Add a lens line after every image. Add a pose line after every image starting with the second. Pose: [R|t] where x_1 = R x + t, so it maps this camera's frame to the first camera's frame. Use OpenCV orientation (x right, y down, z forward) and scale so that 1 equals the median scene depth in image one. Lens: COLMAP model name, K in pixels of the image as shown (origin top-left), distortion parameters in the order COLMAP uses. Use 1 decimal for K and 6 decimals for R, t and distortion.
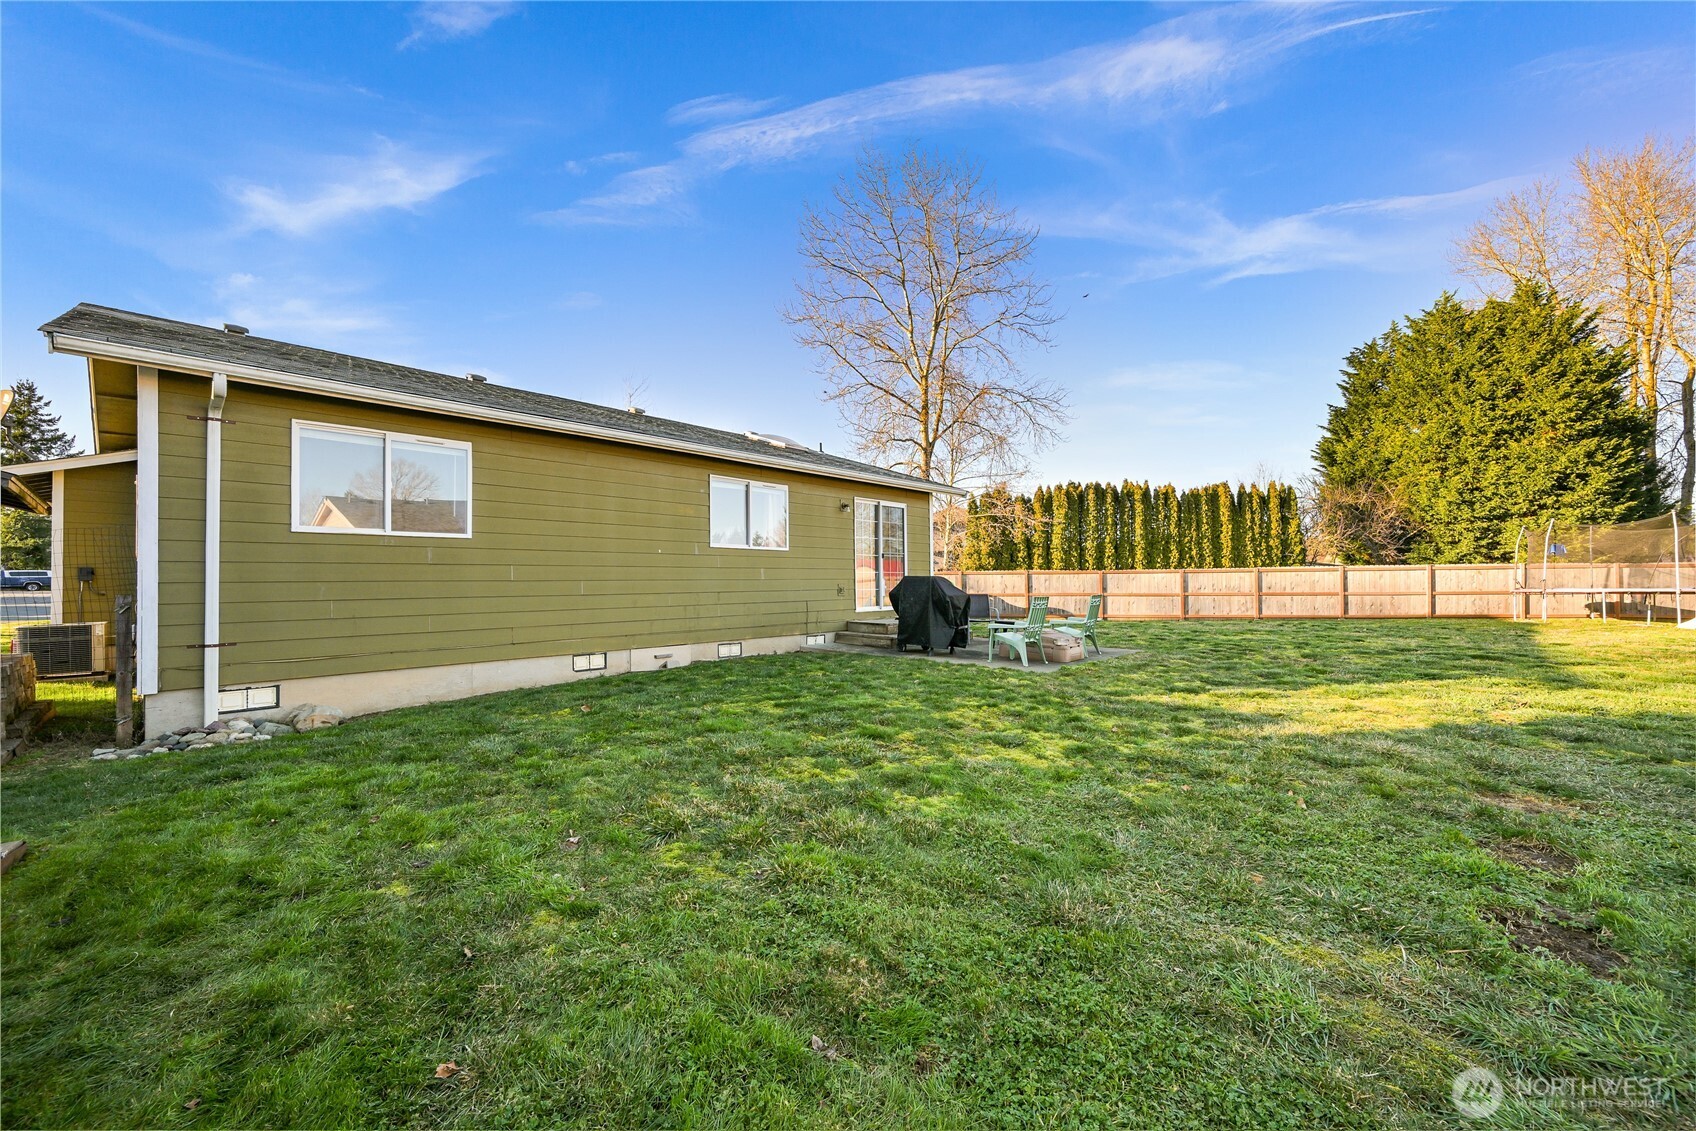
lens RADIAL K [[659.7, 0, 855.5], [0, 659.7, 571.4], [0, 0, 1]] dist [-0.000581, -0.000147]
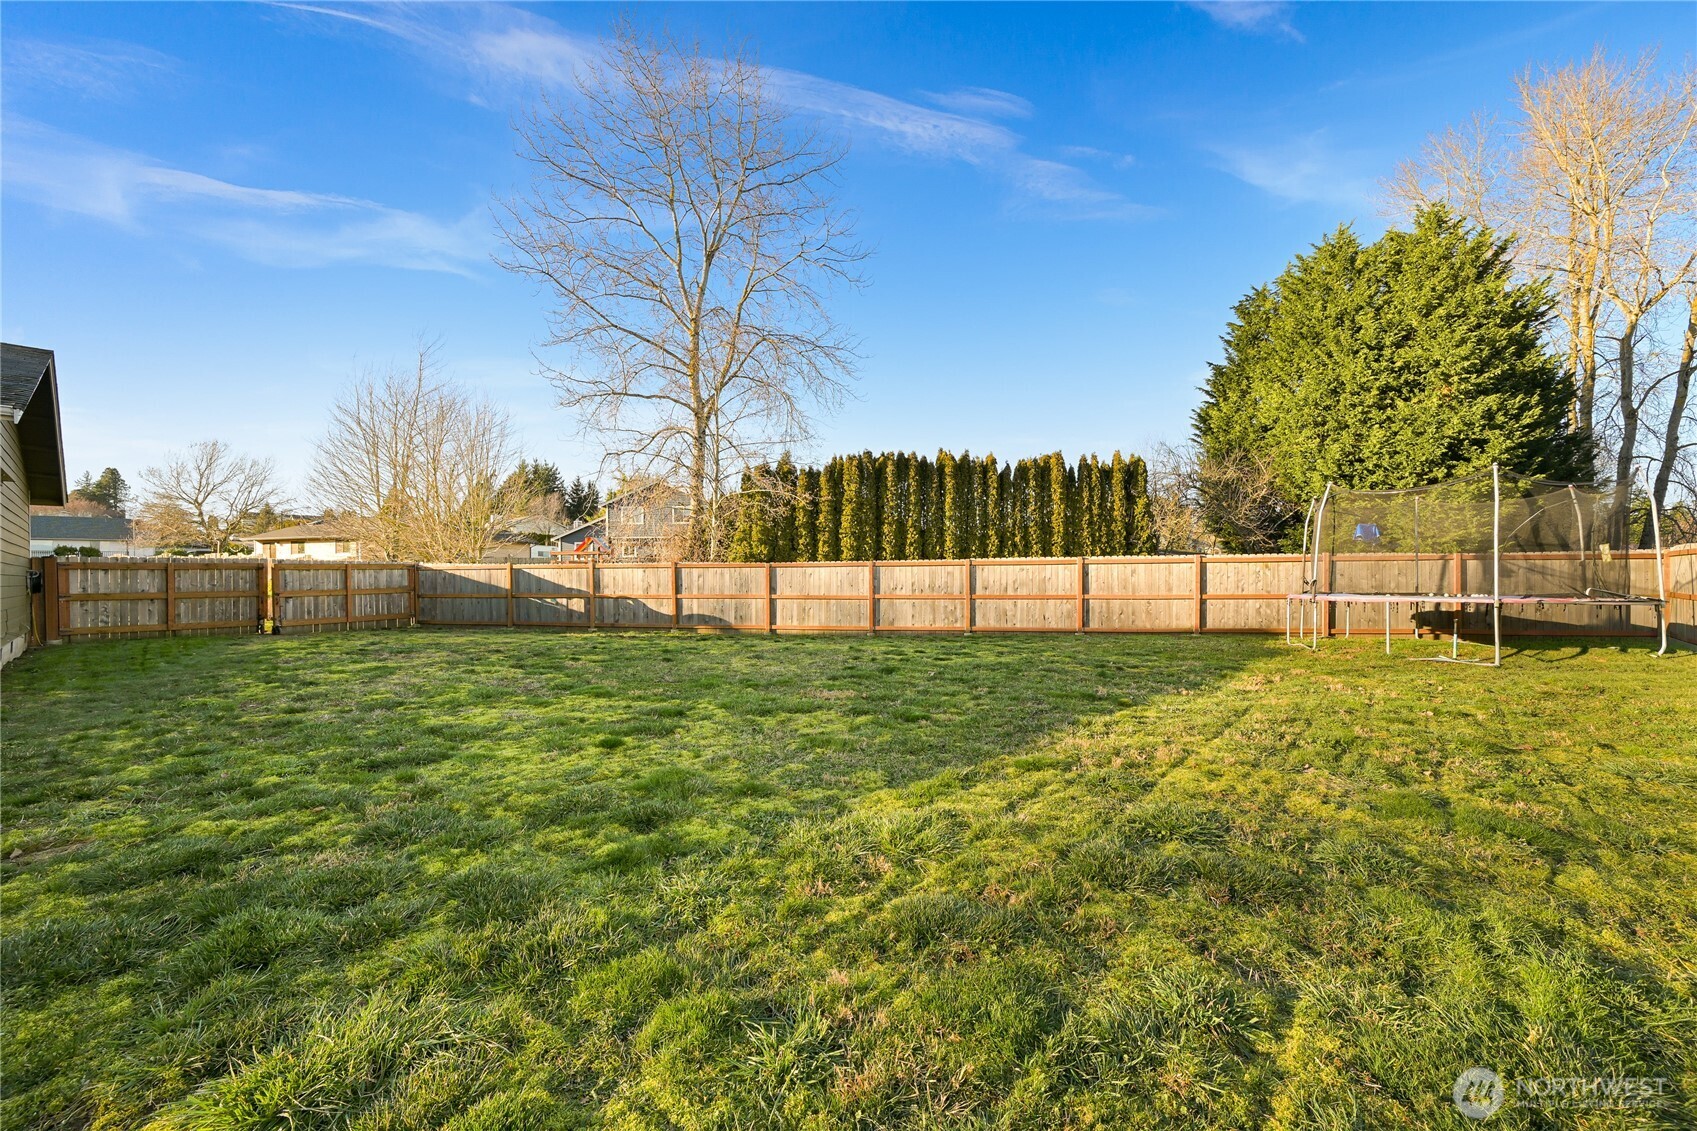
lens RADIAL K [[666.5, 0, 858.2], [0, 666.5, 569.0], [0, 0, 1]] dist [-0.000468, -0.000291]
pose [[0.999826, -0.000117, 0.018672, 0.308300], [-0.000161, 0.999889, 0.014878, -0.003688], [-0.018671, -0.014878, 0.999715, 0.190783]]
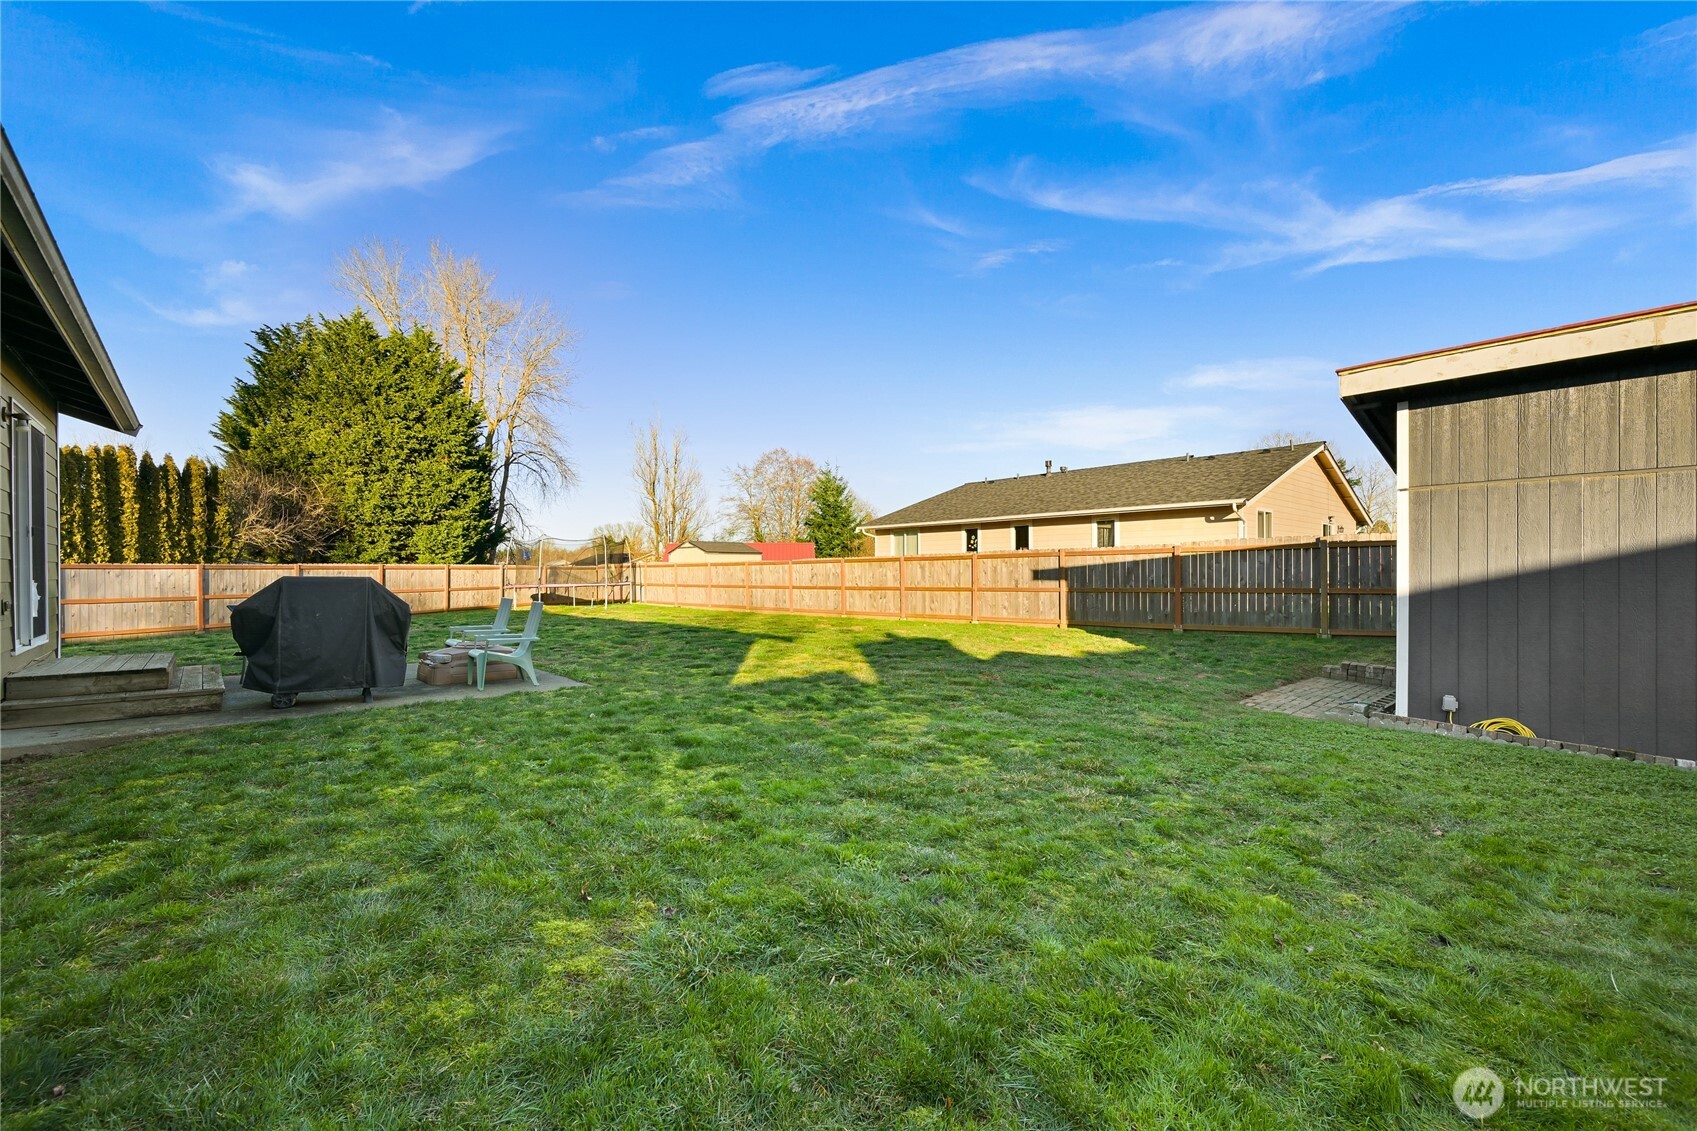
lens RADIAL K [[666.5, 0, 858.2], [0, 666.5, 569.0], [0, 0, 1]] dist [-0.000468, -0.000291]
pose [[0.056428, 0.010670, 0.998350, -0.143427], [-0.013430, 0.999861, -0.009927, -0.000143], [-0.998316, -0.012847, 0.056563, 0.140150]]
